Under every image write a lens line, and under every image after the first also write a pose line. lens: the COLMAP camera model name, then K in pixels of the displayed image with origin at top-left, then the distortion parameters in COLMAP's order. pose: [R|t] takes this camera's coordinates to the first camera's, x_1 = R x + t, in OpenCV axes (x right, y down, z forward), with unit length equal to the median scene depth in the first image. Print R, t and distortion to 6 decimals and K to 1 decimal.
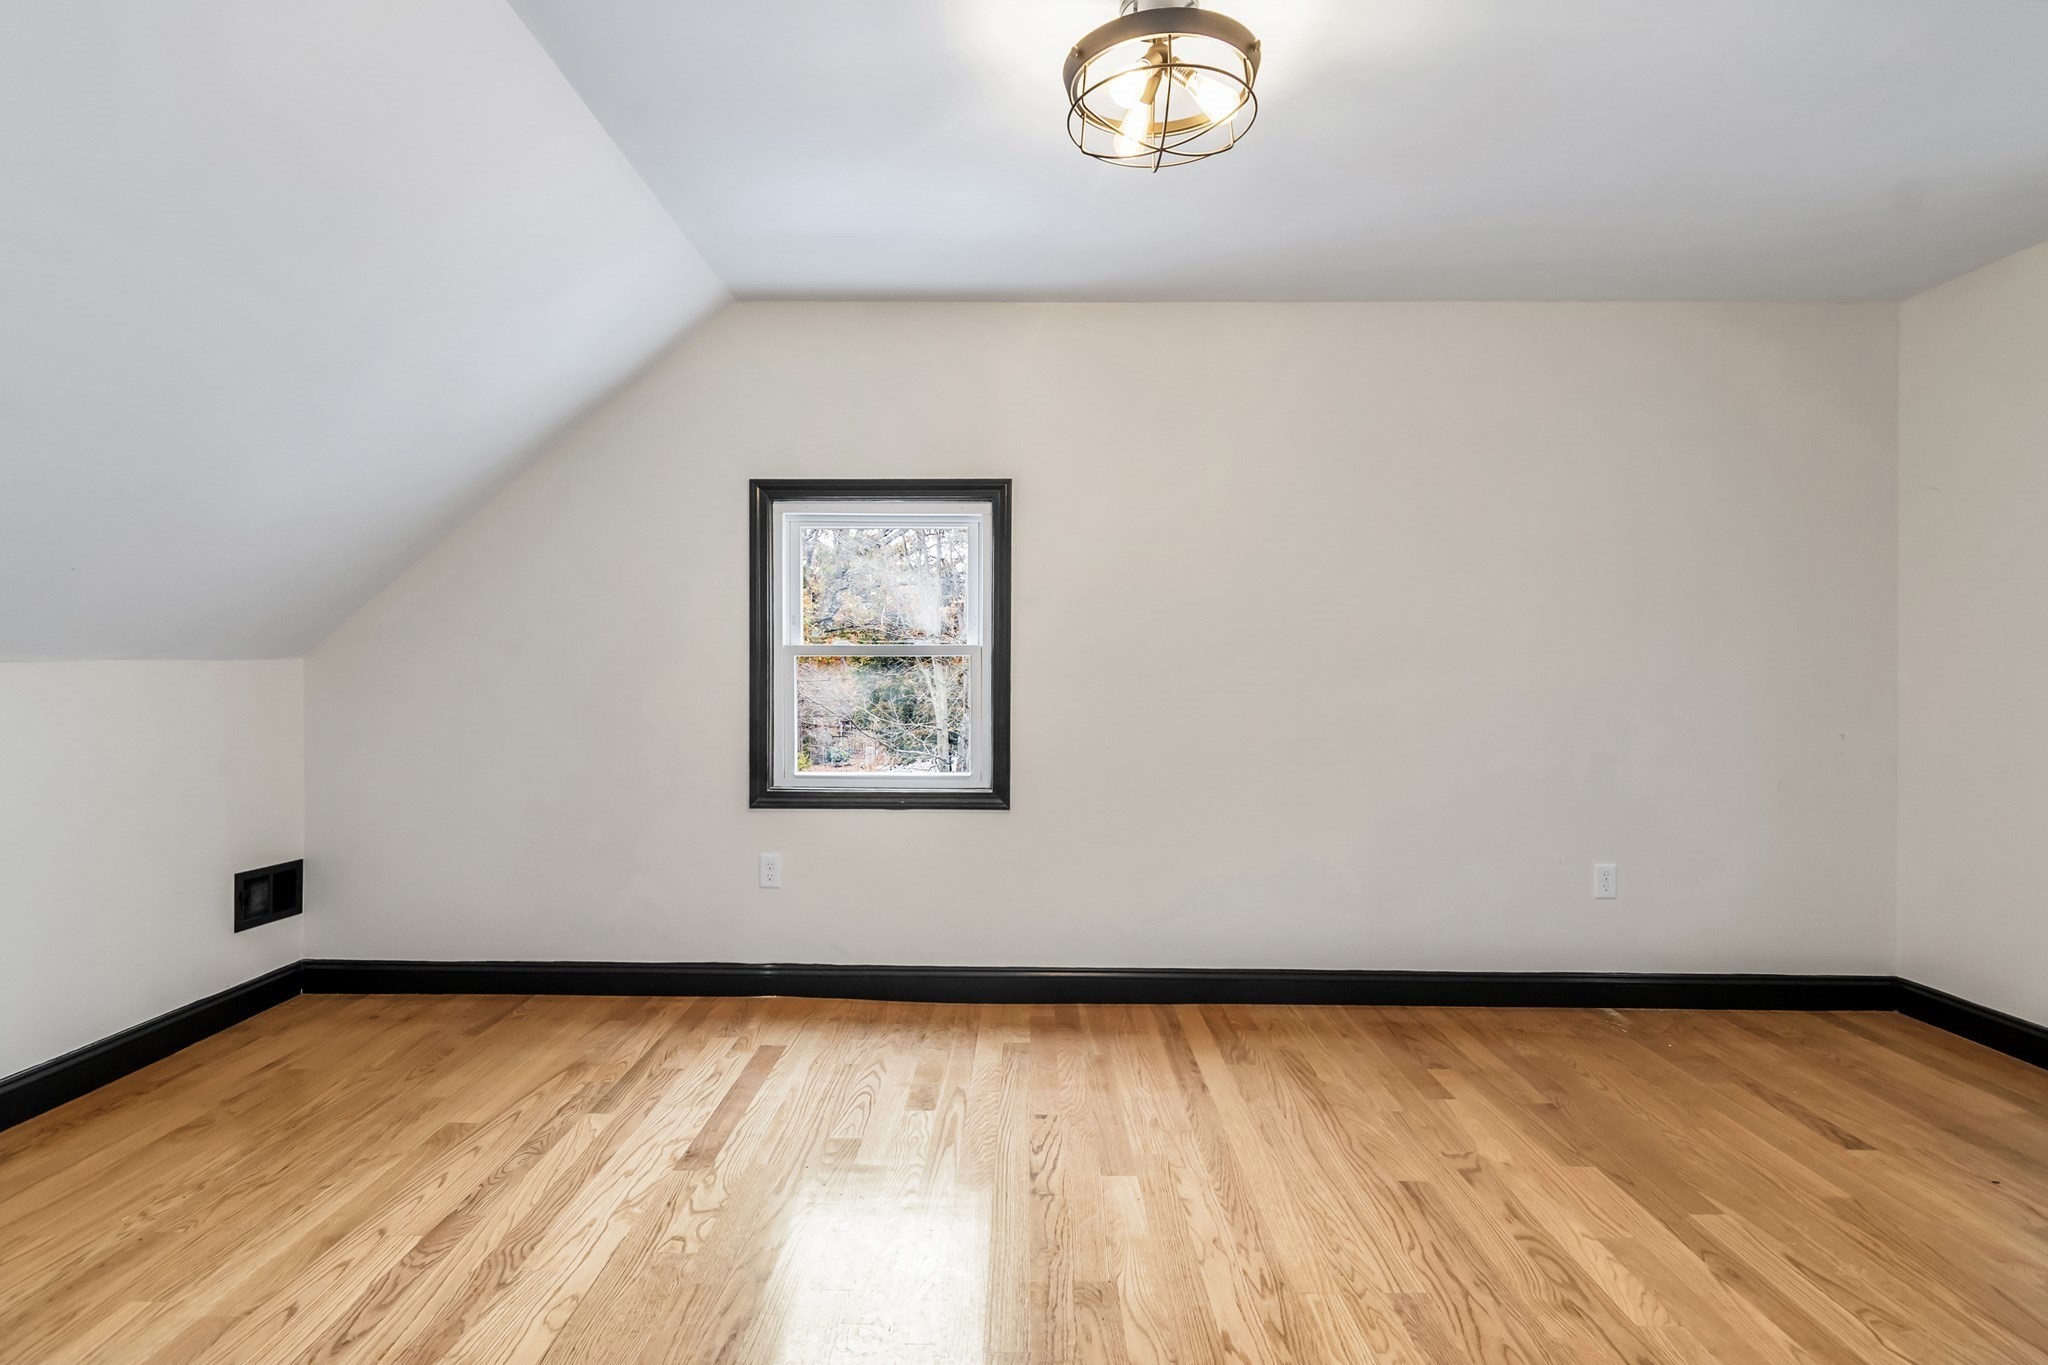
lens RADIAL K [[1031.2, 0, 1087.7], [0, 1031.2, 683.9], [0, 0, 1]] dist [-0.001101, -0.000559]
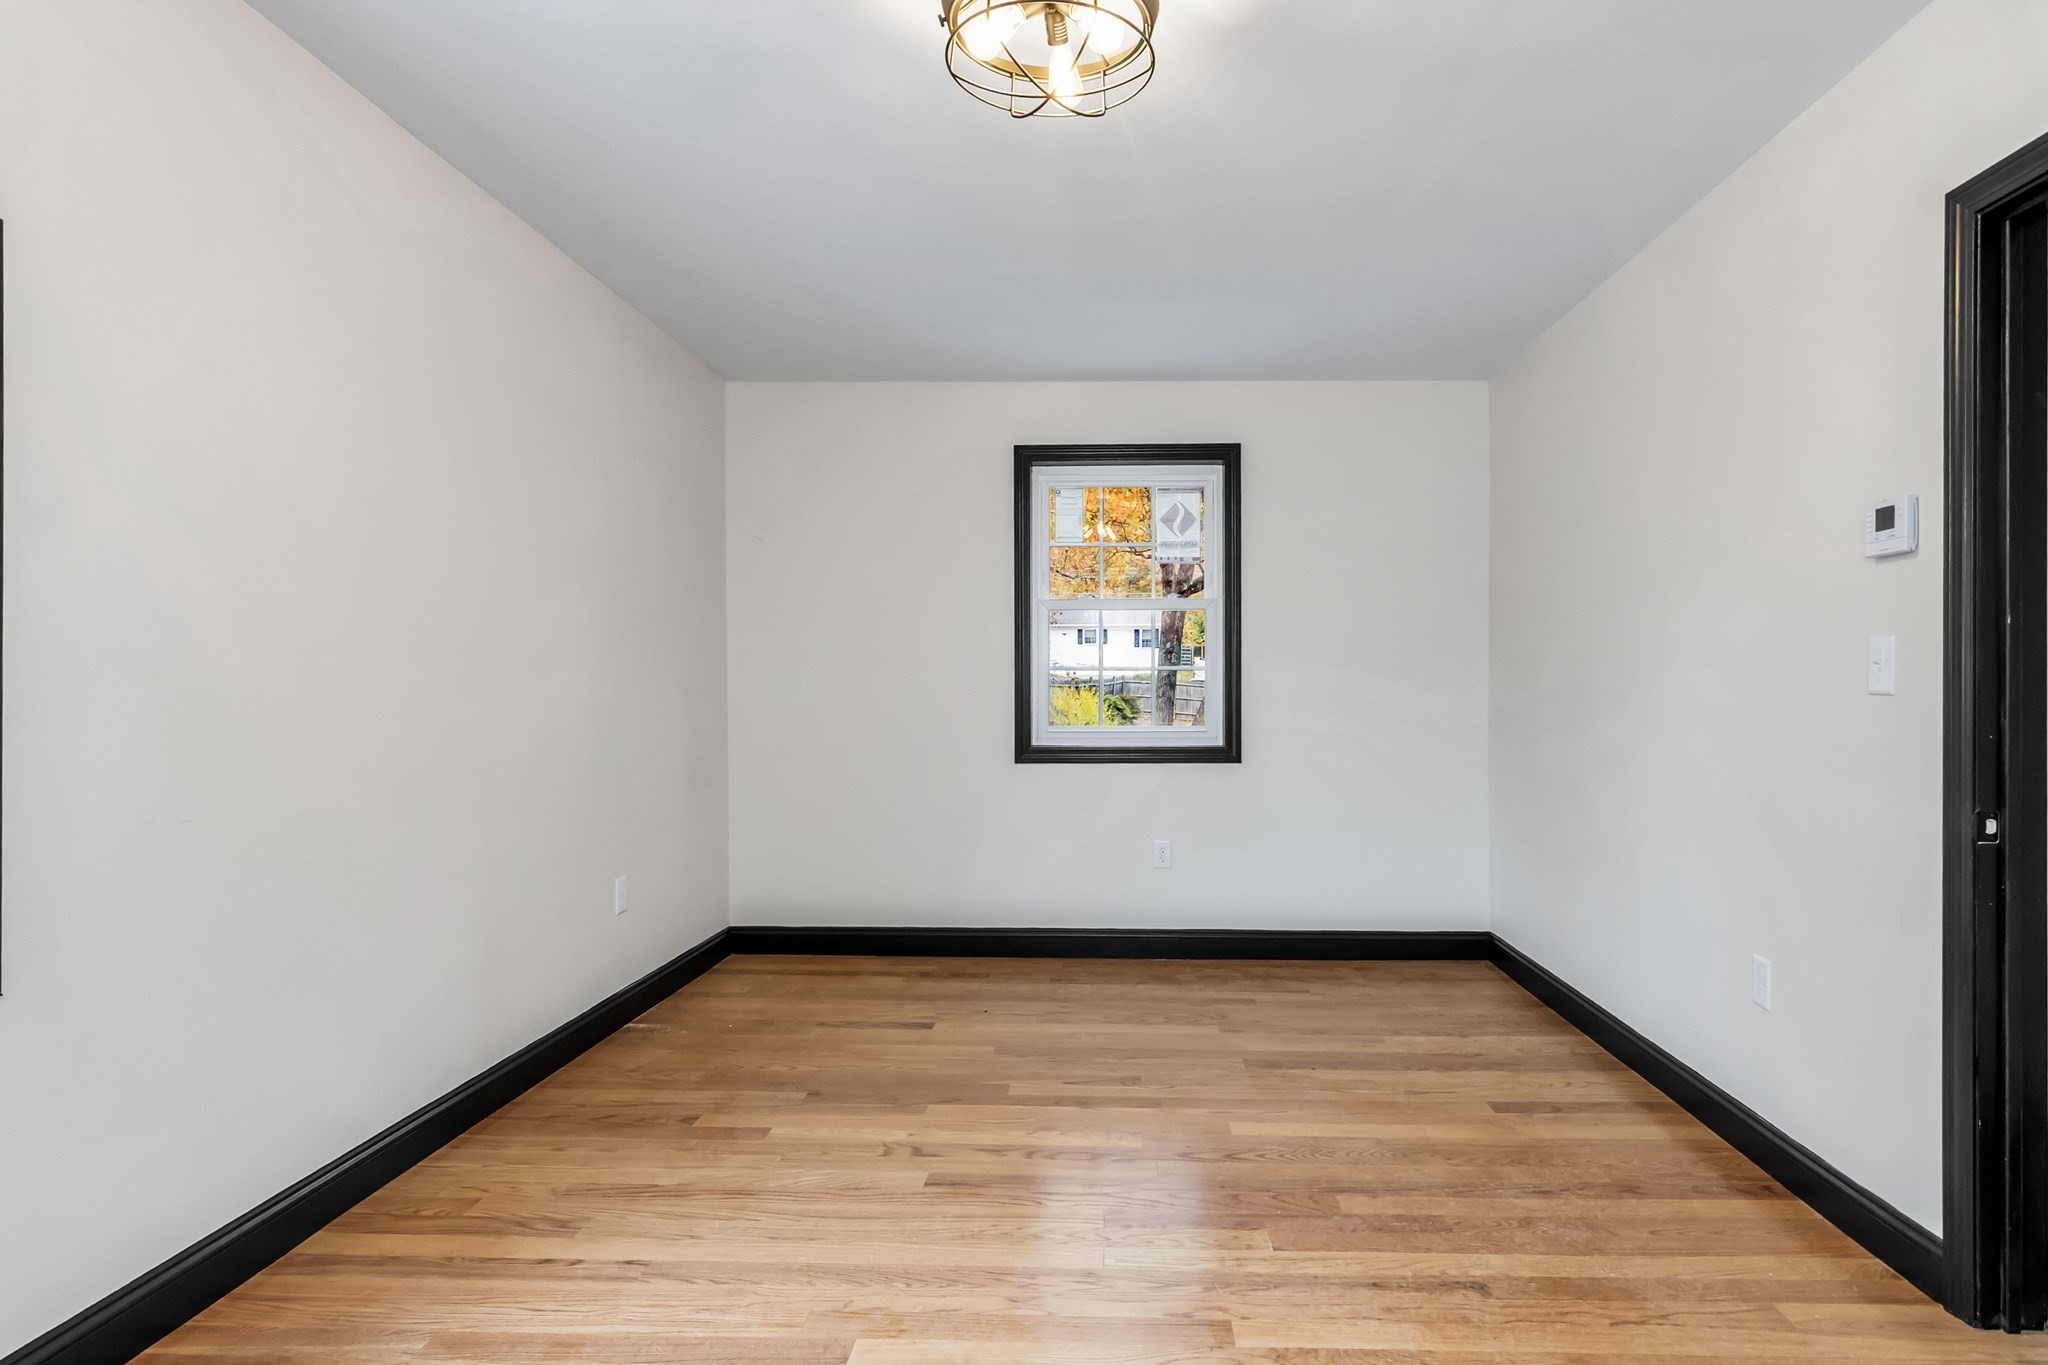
lens RADIAL K [[1031.2, 0, 1005.2], [0, 1031.2, 685.0], [0, 0, 1]] dist [-0.001101, -0.000559]
pose [[0.095135, -0.000302, 0.995464, -0.554518], [0.001831, 0.999998, 0.000128, -0.026969], [-0.995463, 0.001811, 0.095135, 0.598539]]
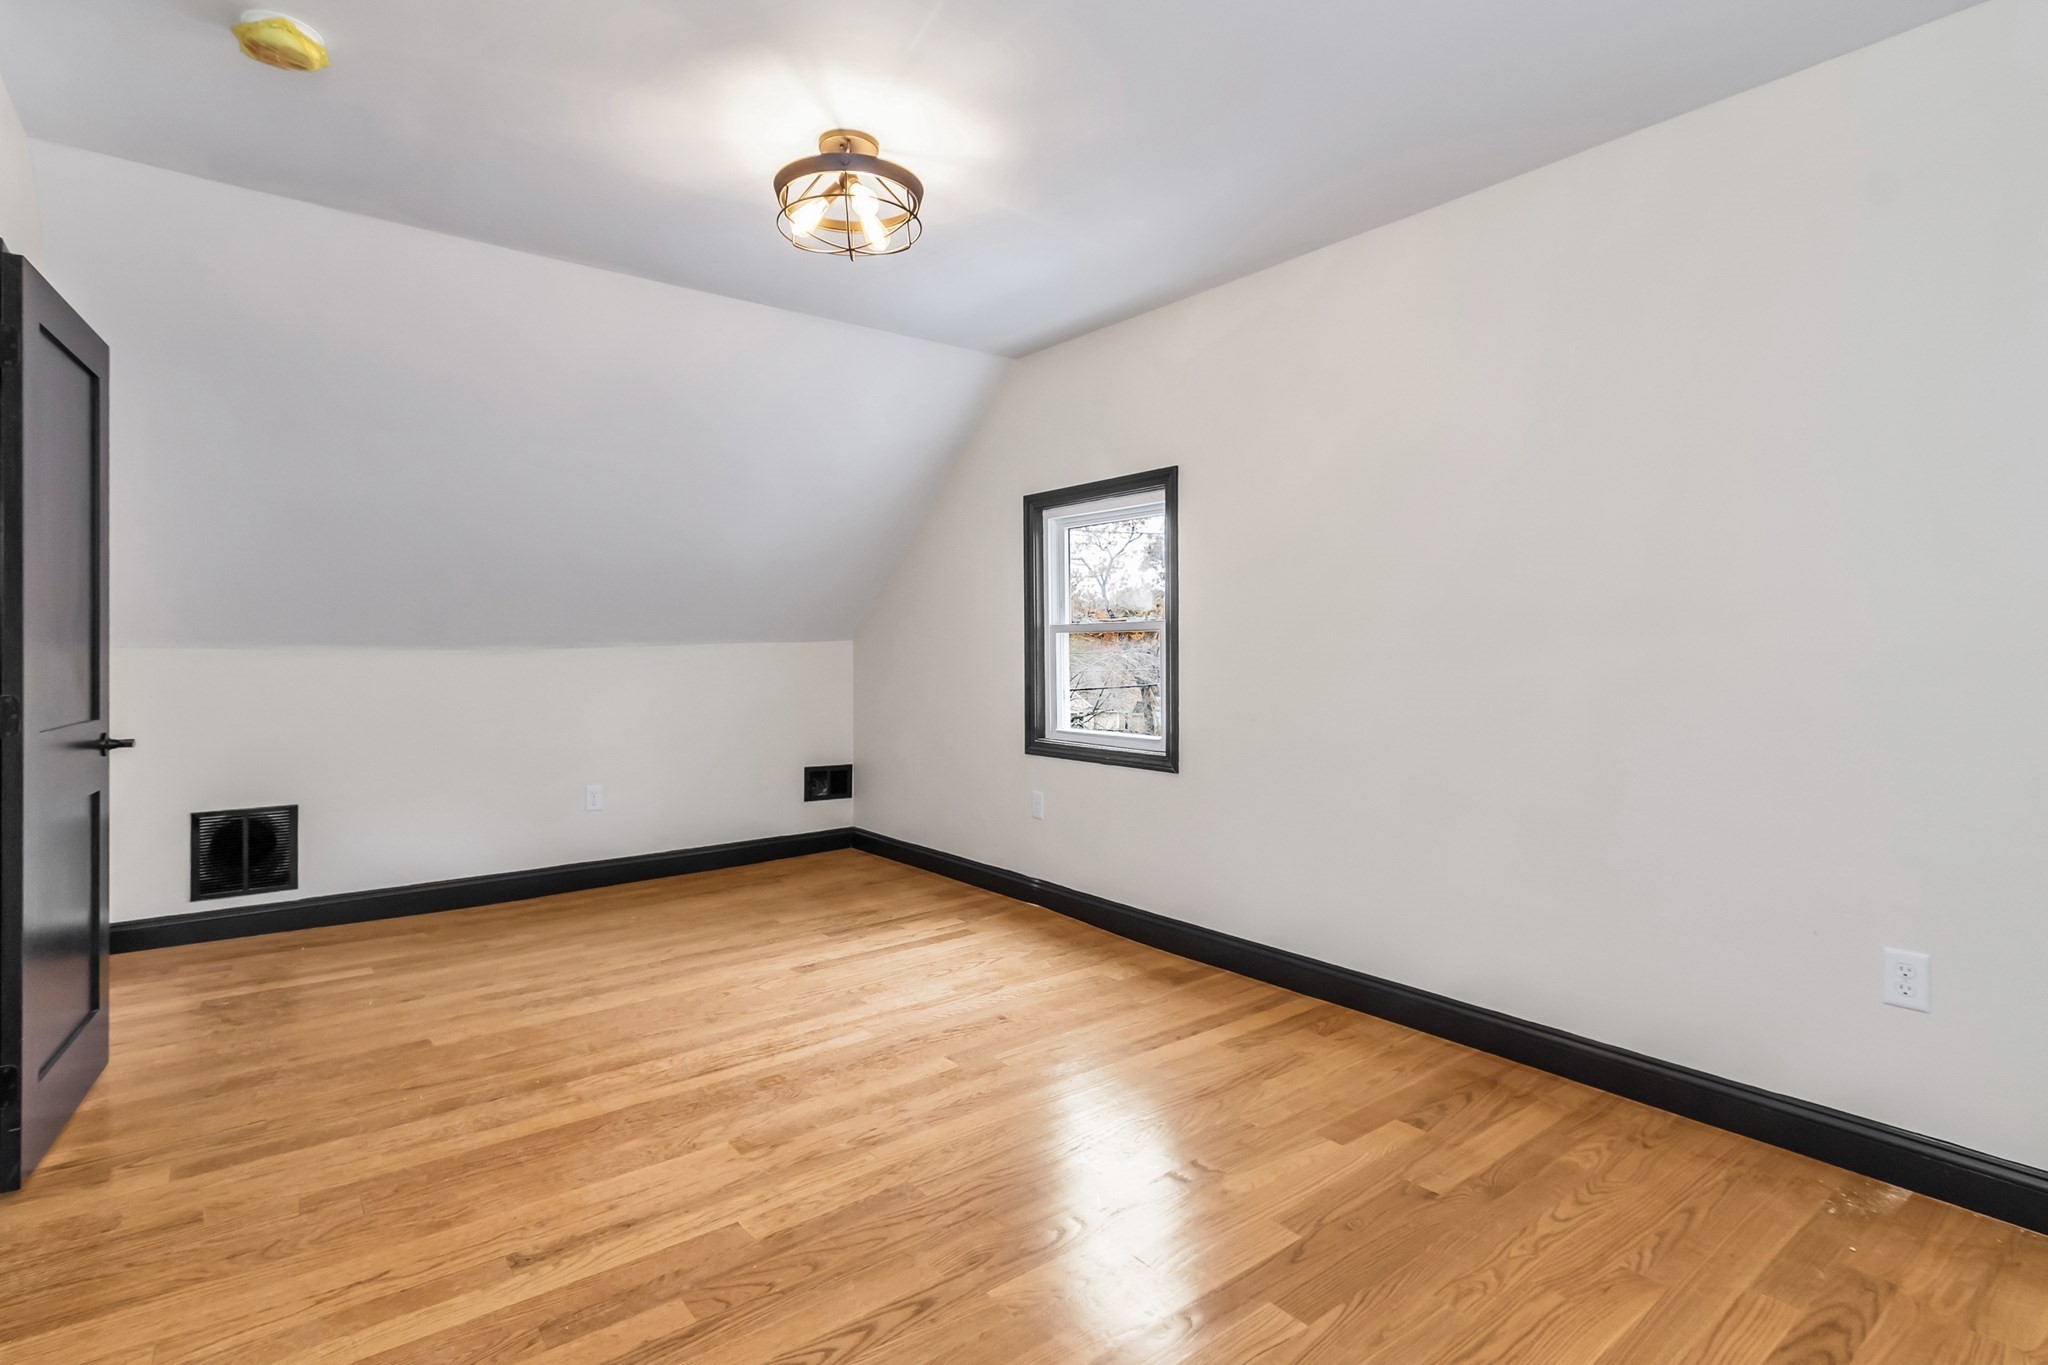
lens RADIAL K [[1031.2, 0, 972.0], [0, 1031.2, 655.5], [0, 0, 1]] dist [-0.001101, -0.000559]
pose [[0.596393, 0.000790, -0.802692, 0.759459], [0.000770, 0.999998, 0.001556, -0.003277], [0.802692, -0.001546, 0.596392, 0.217803]]
